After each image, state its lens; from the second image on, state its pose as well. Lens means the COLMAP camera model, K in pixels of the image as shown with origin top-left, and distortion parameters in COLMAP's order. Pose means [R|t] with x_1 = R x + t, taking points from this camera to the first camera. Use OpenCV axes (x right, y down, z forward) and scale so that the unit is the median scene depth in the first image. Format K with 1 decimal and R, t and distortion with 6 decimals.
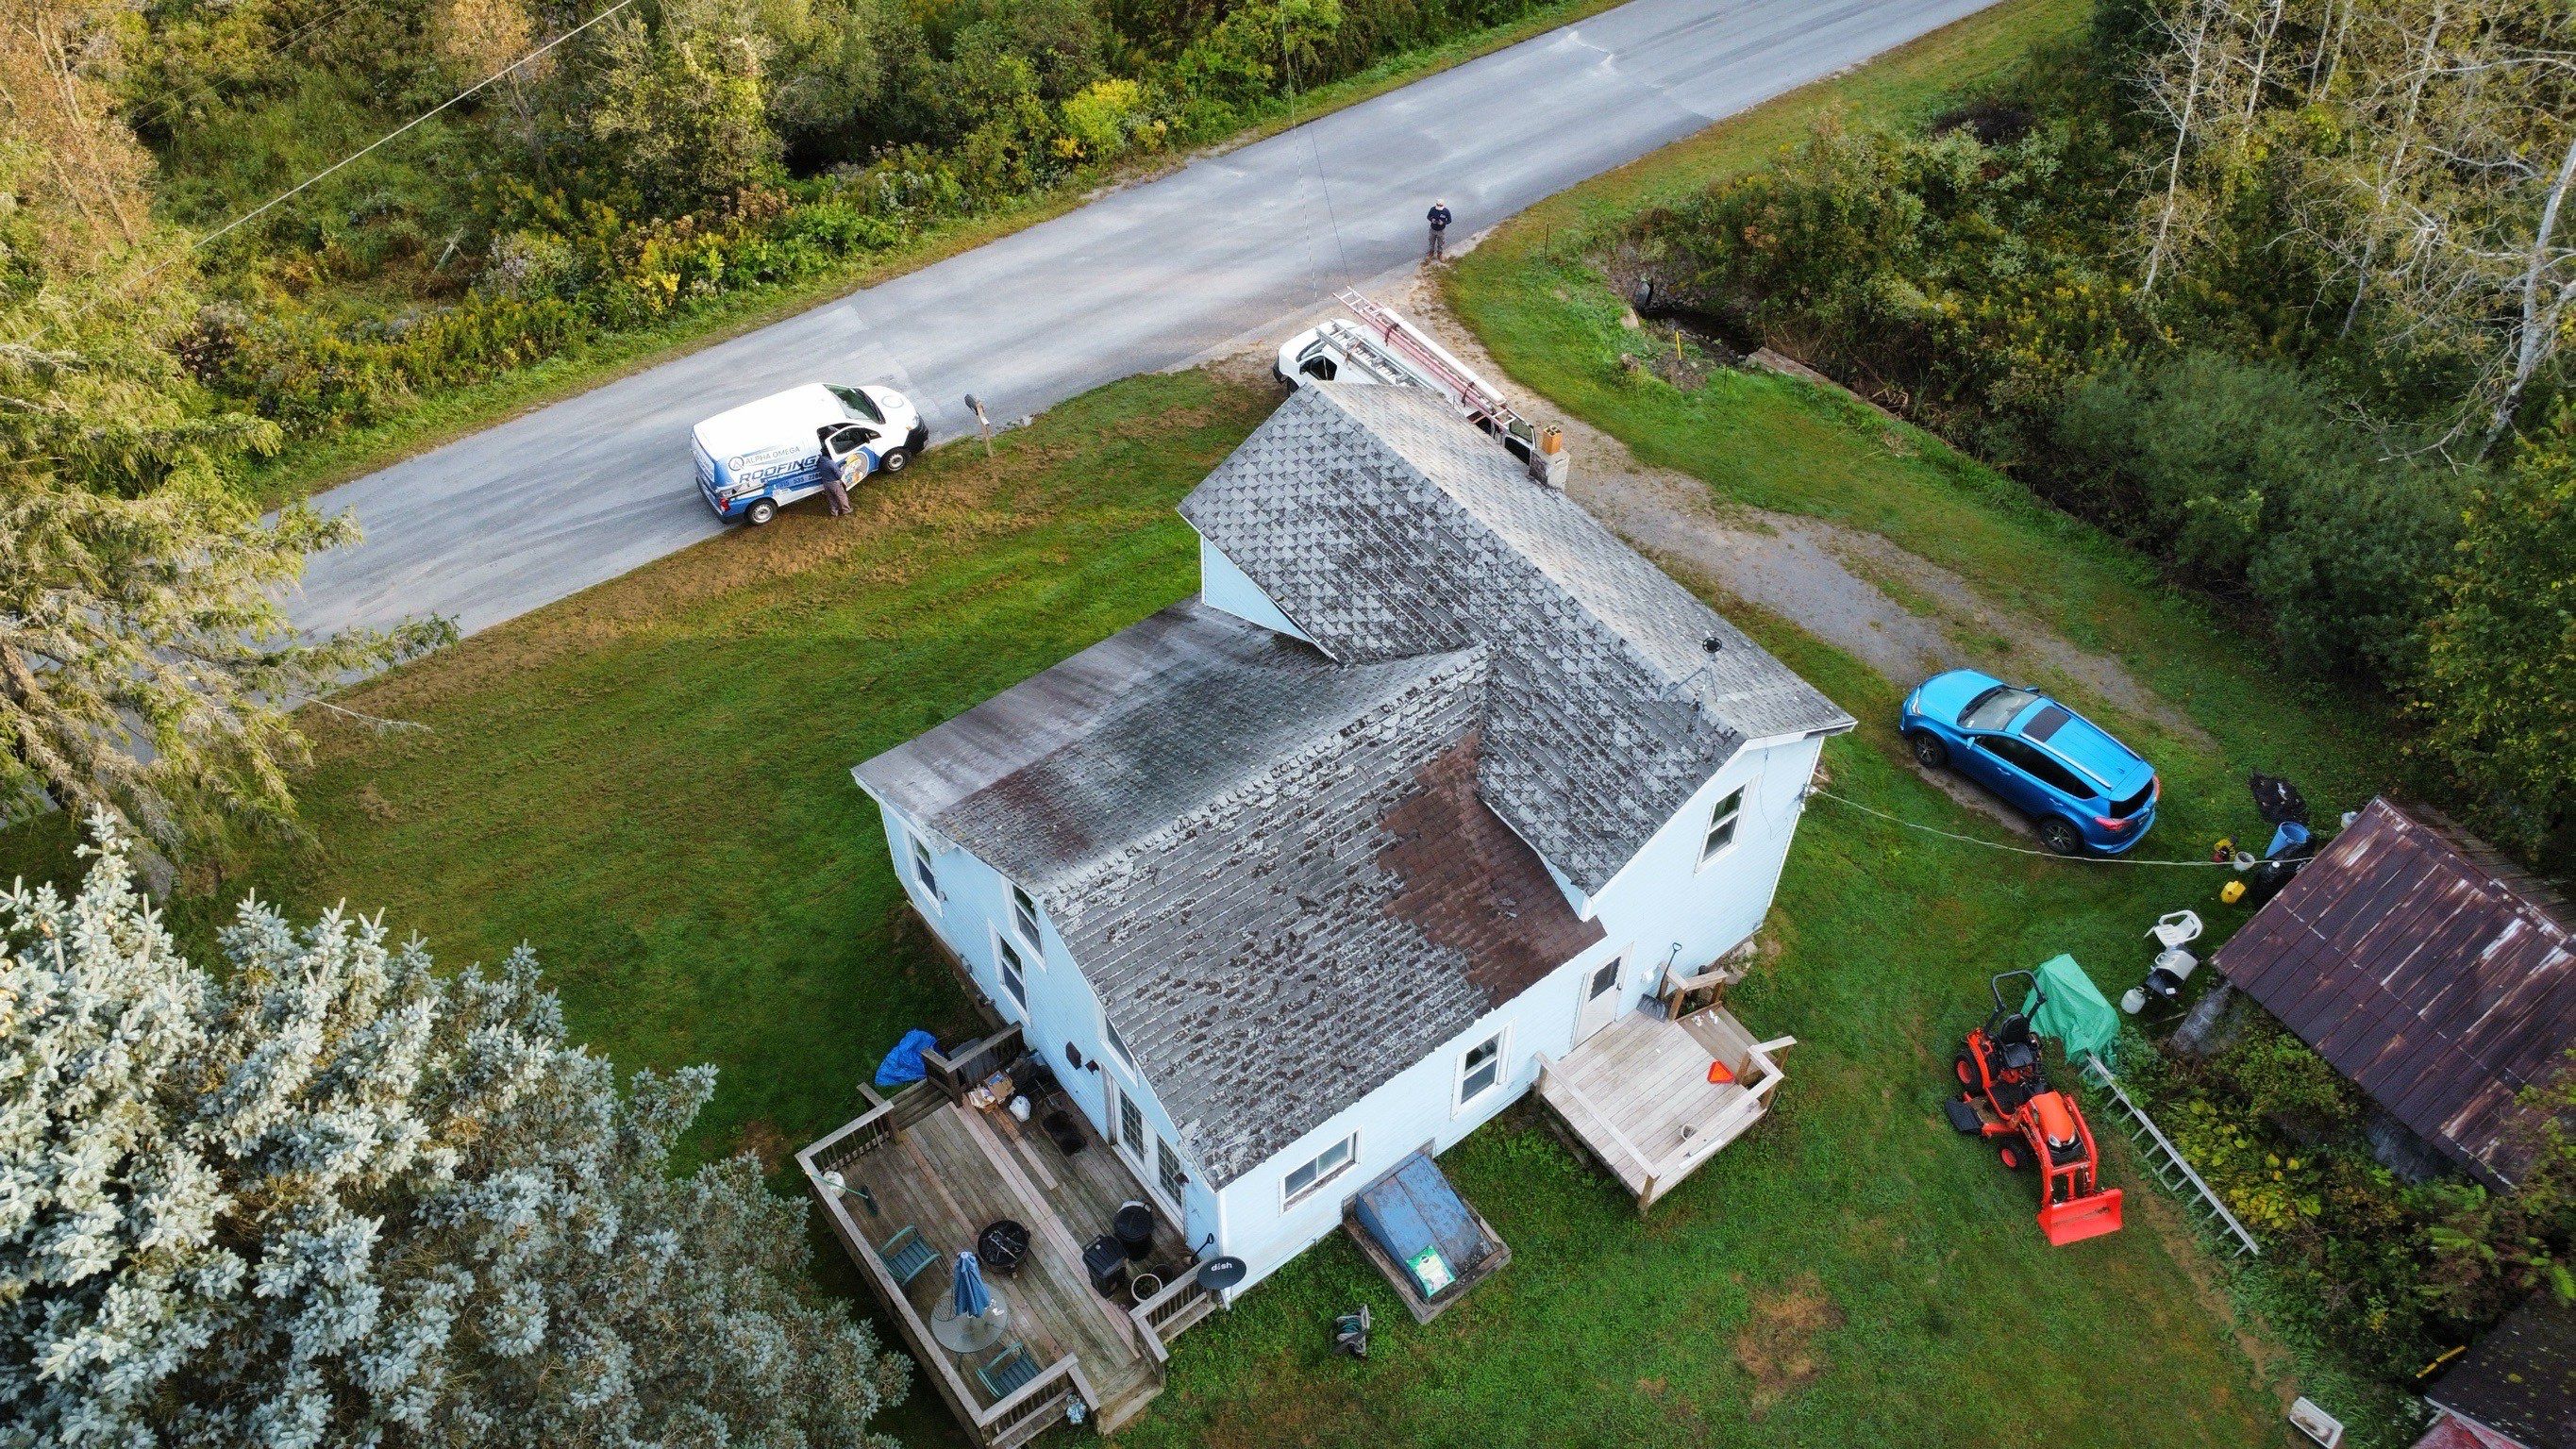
lens RADIAL K [[1869.7, 0, 1287.6], [0, 1869.7, 712.2], [0, 0, 1]] dist [-0.023244, -0.011612]
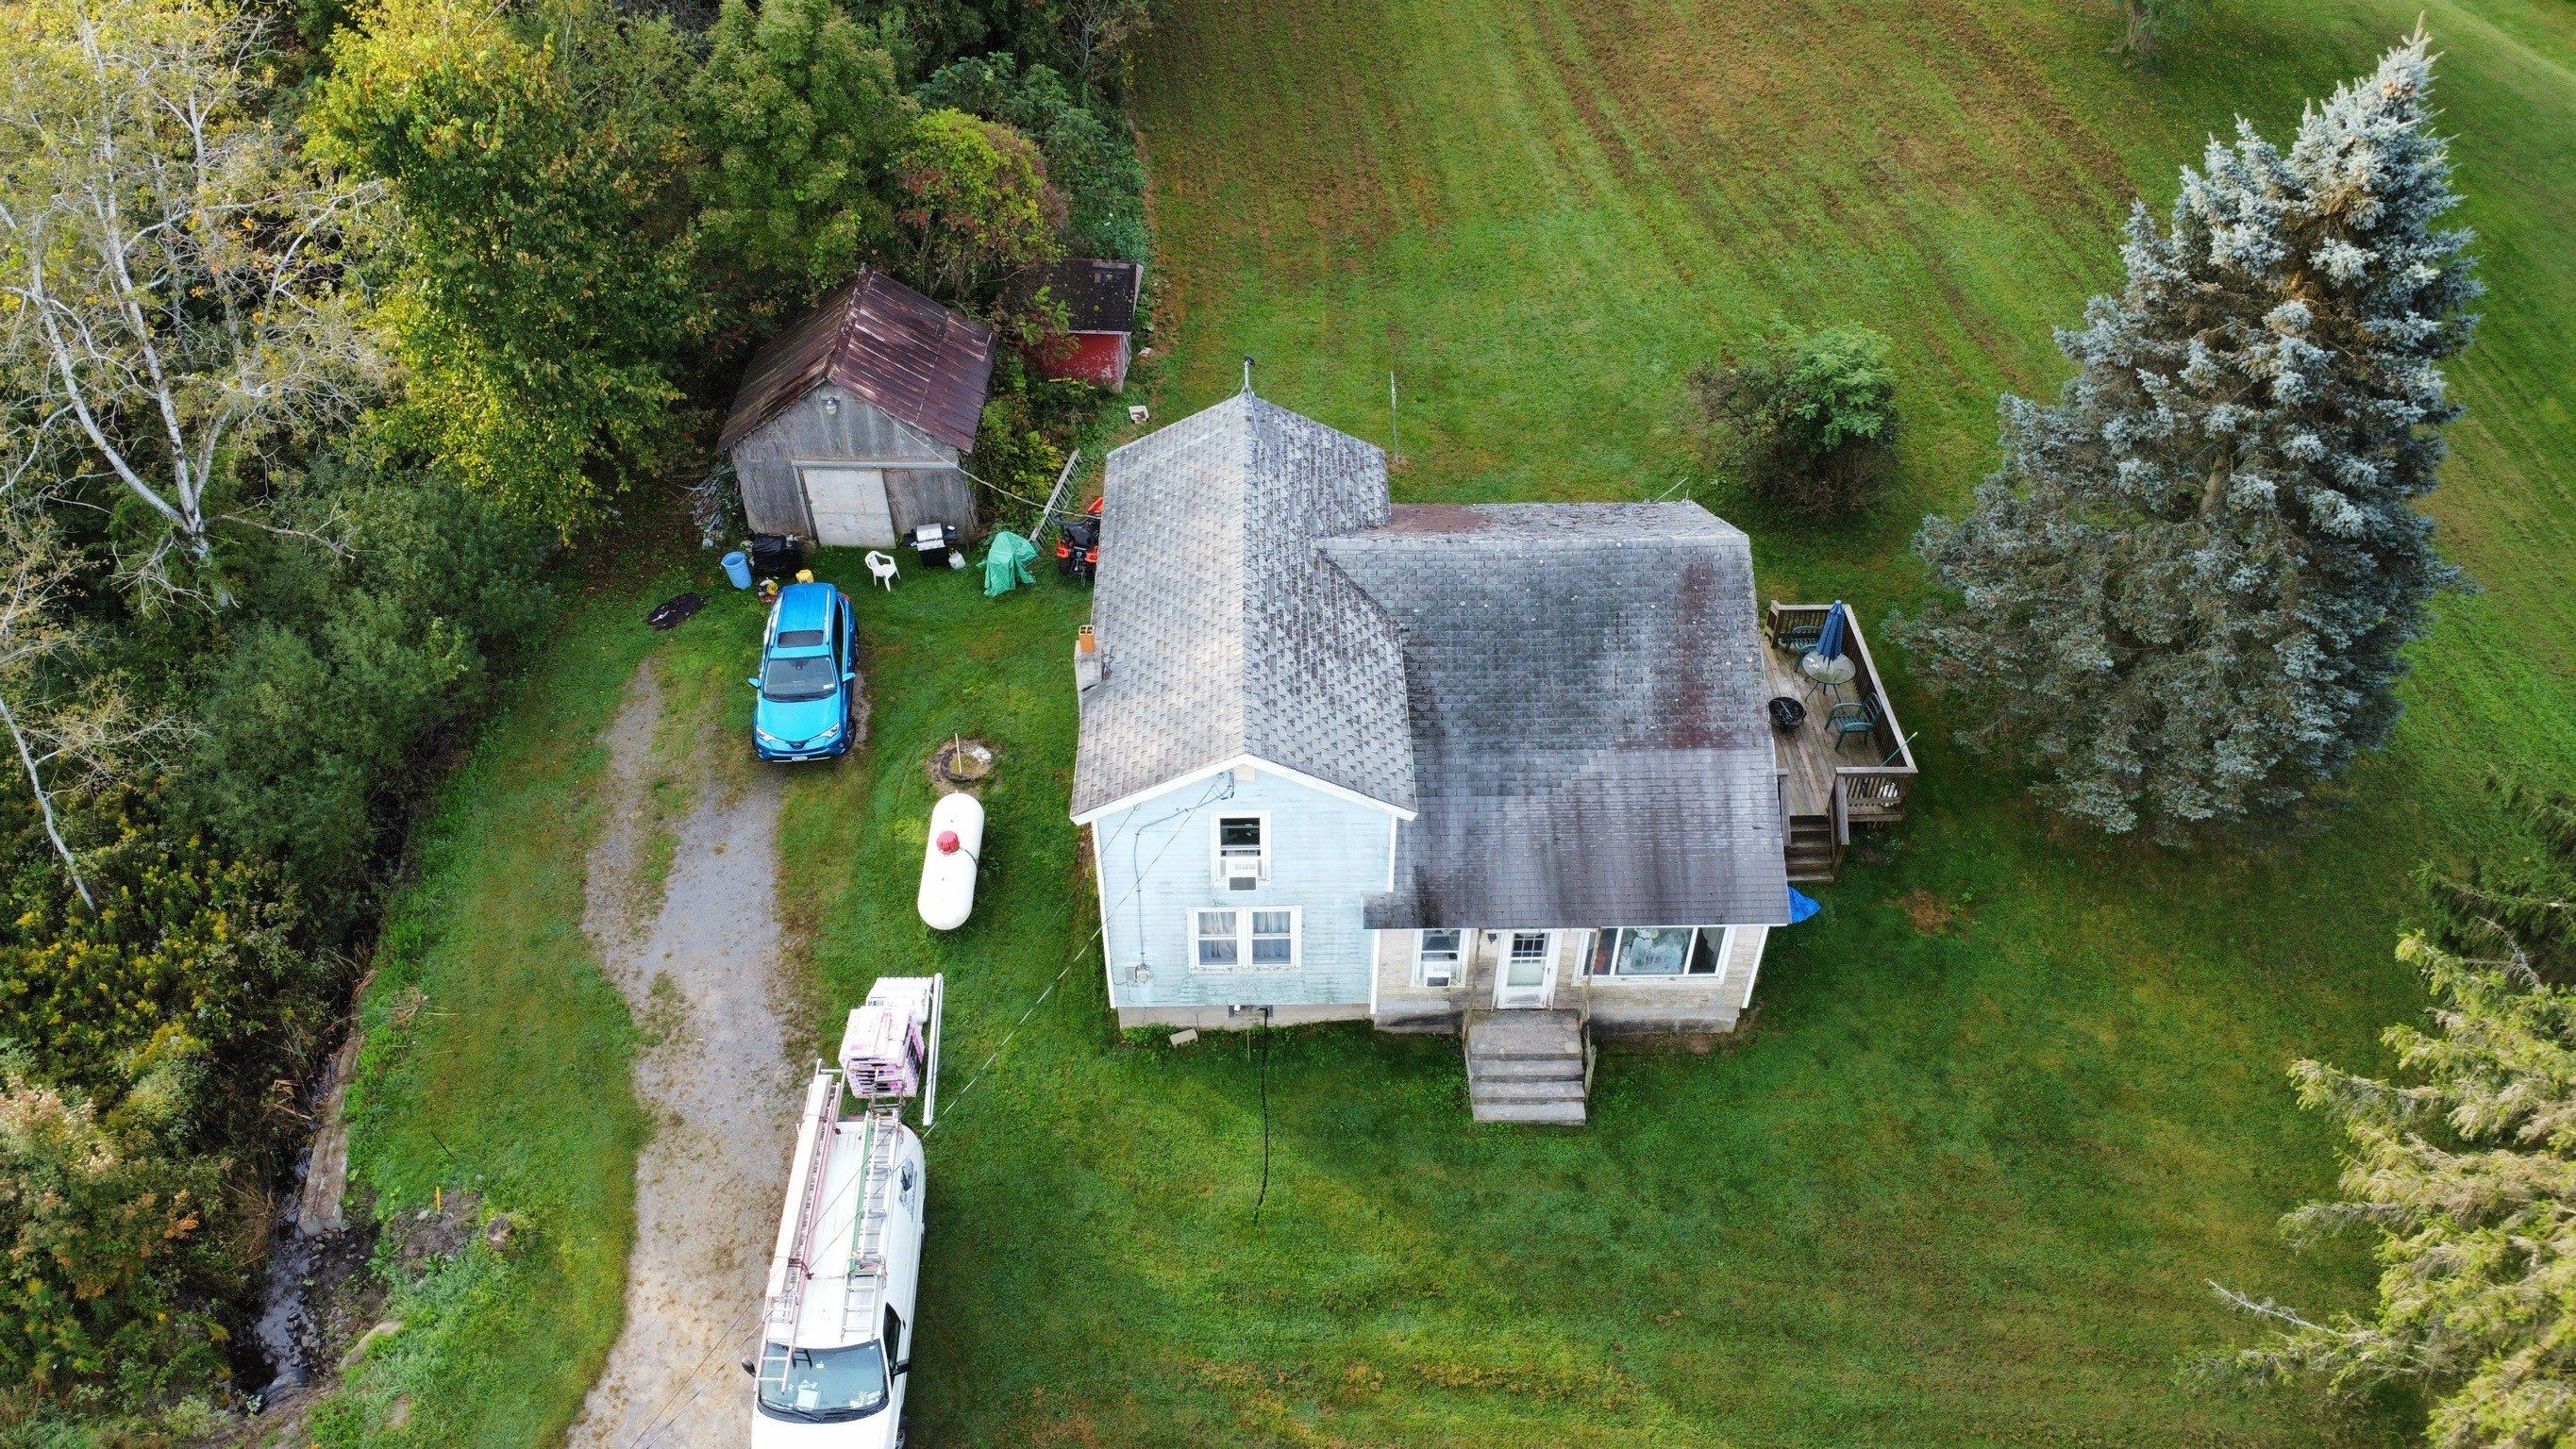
lens RADIAL K [[1869.7, 0, 1278.5], [0, 1869.7, 730.0], [0, 0, 1]] dist [-0.023244, -0.011612]
pose [[-0.807619, -0.404408, 0.429191, -0.412870], [0.429474, 0.095383, 0.898028, -1.045496], [-0.404107, 0.909591, 0.096650, 0.940329]]
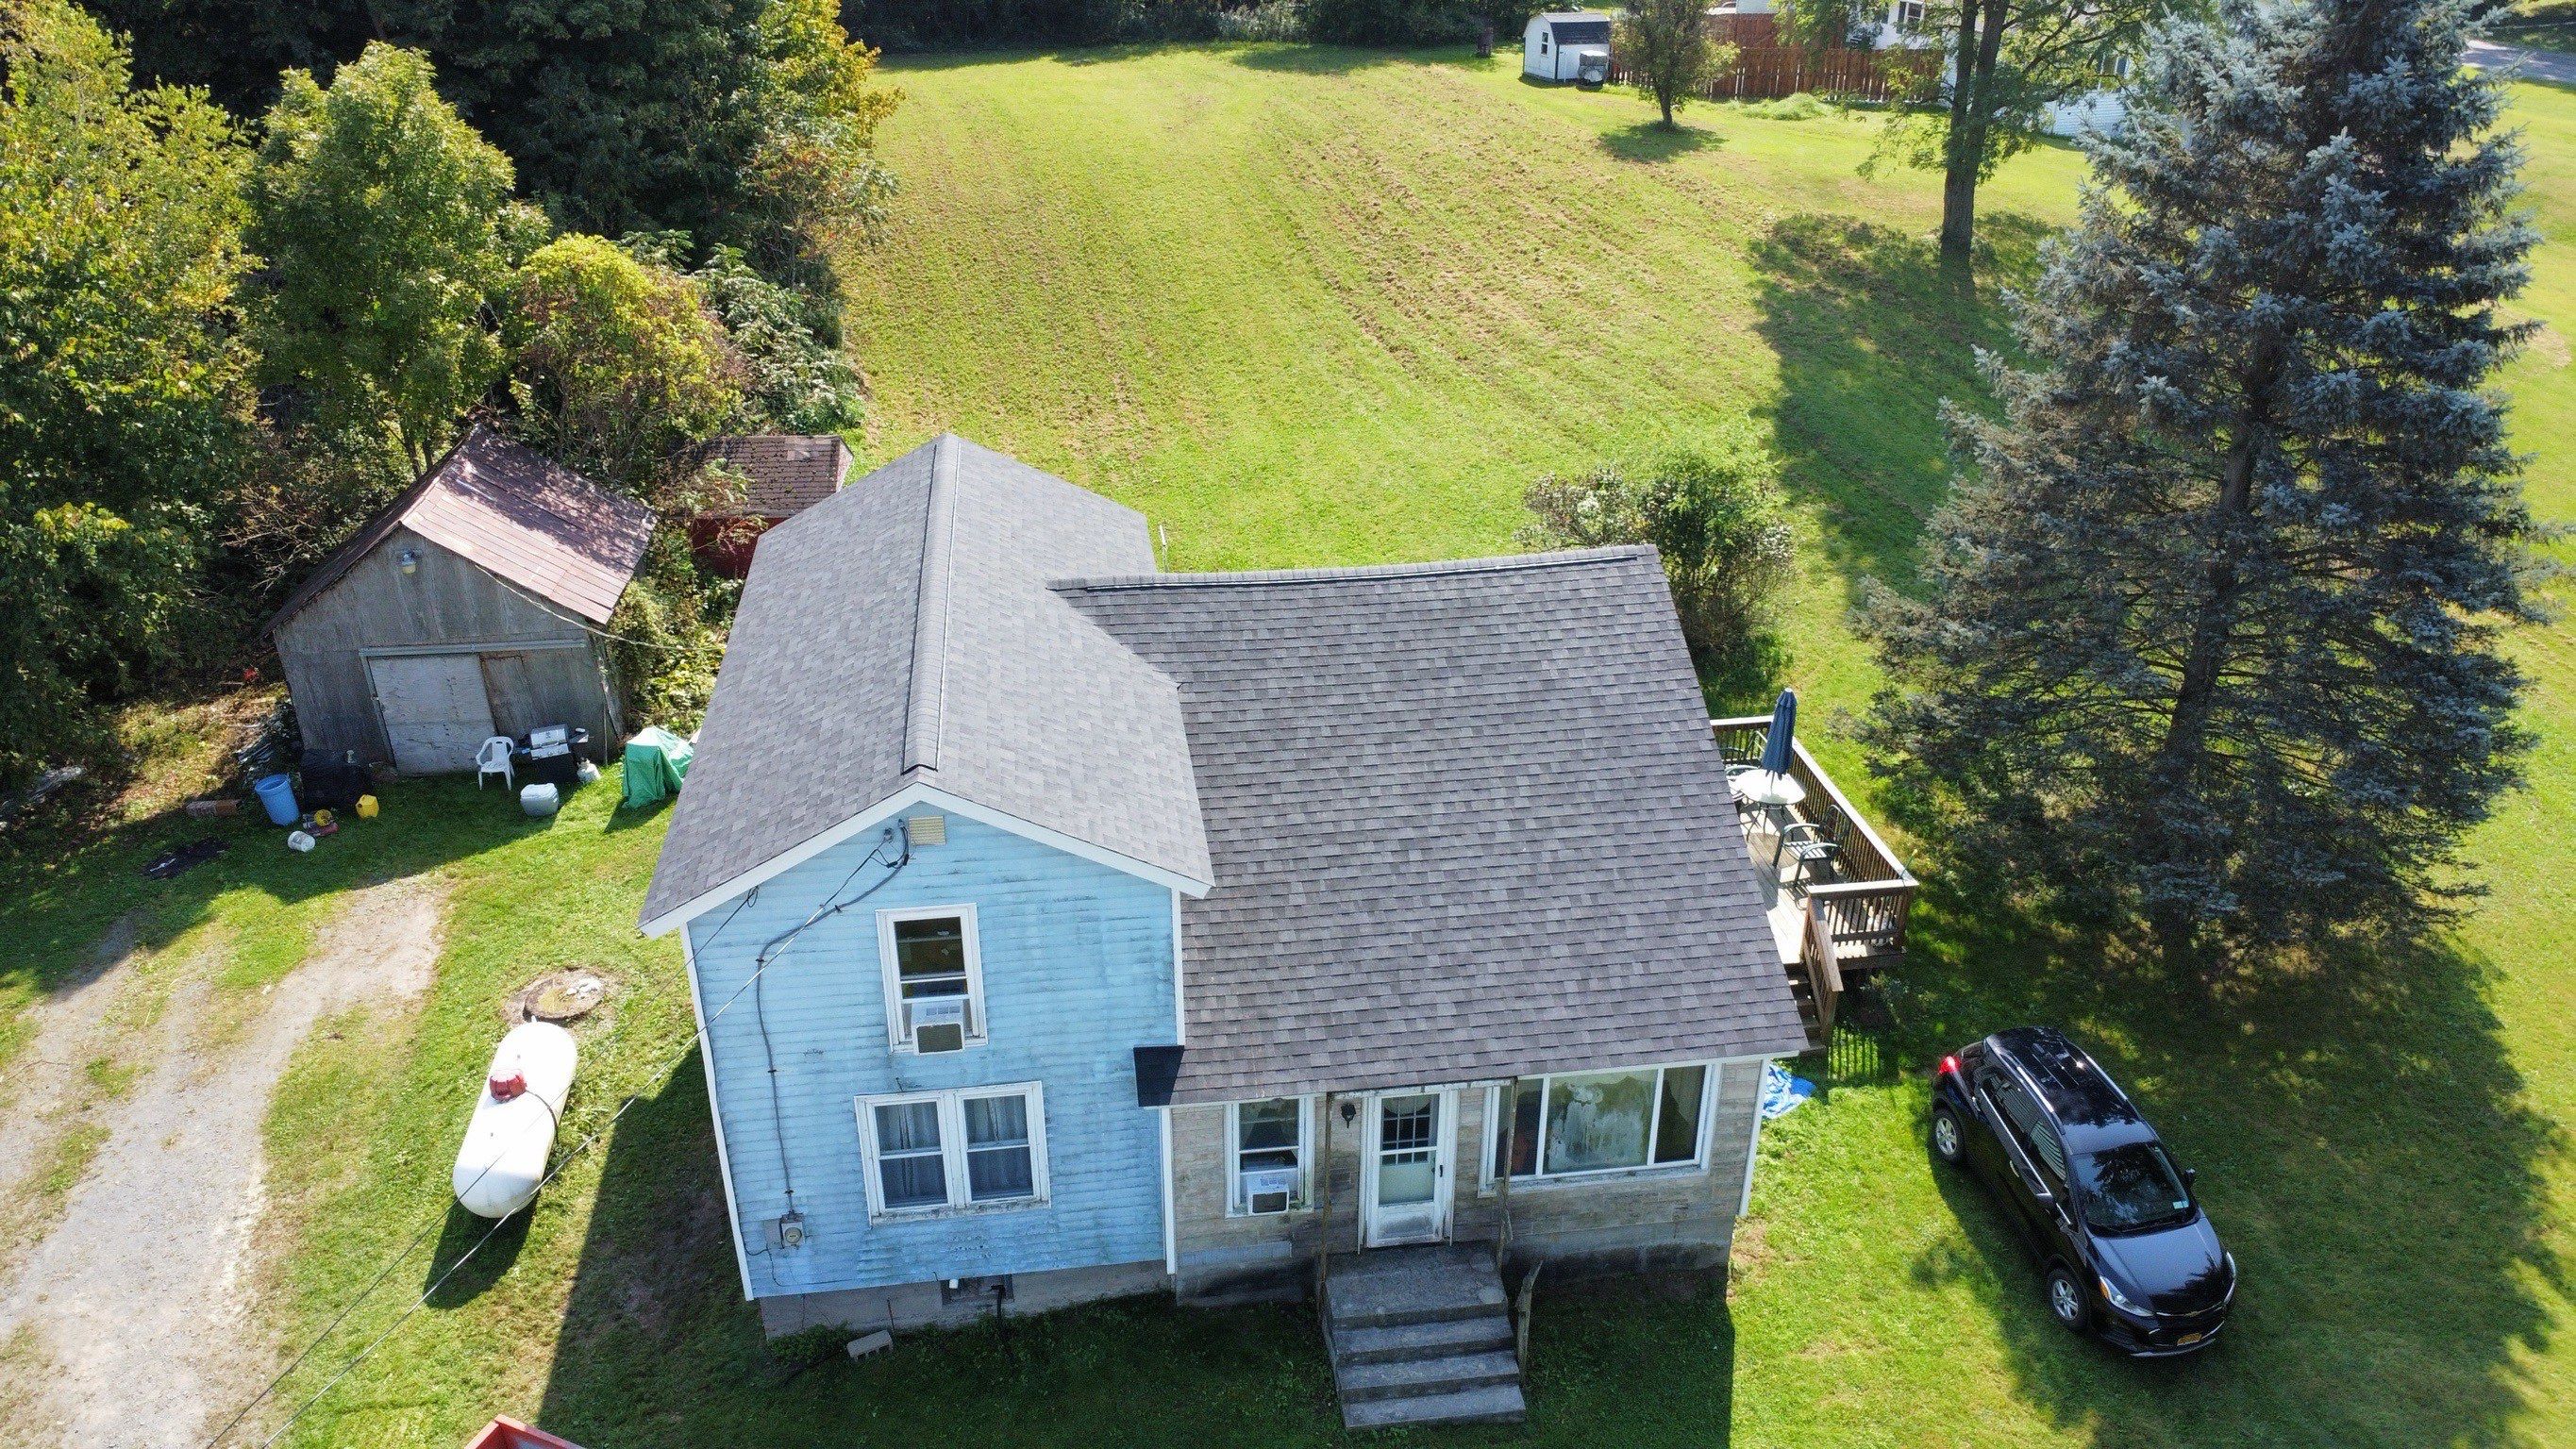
lens RADIAL K [[1869.7, 0, 1281.6], [0, 1869.7, 738.5], [0, 0, 1]] dist [-0.023244, -0.011612]
pose [[-0.872508, -0.233228, 0.429342, -0.337126], [0.353926, 0.304114, 0.884450, -0.667544], [-0.336847, 0.923645, -0.182796, 1.108242]]
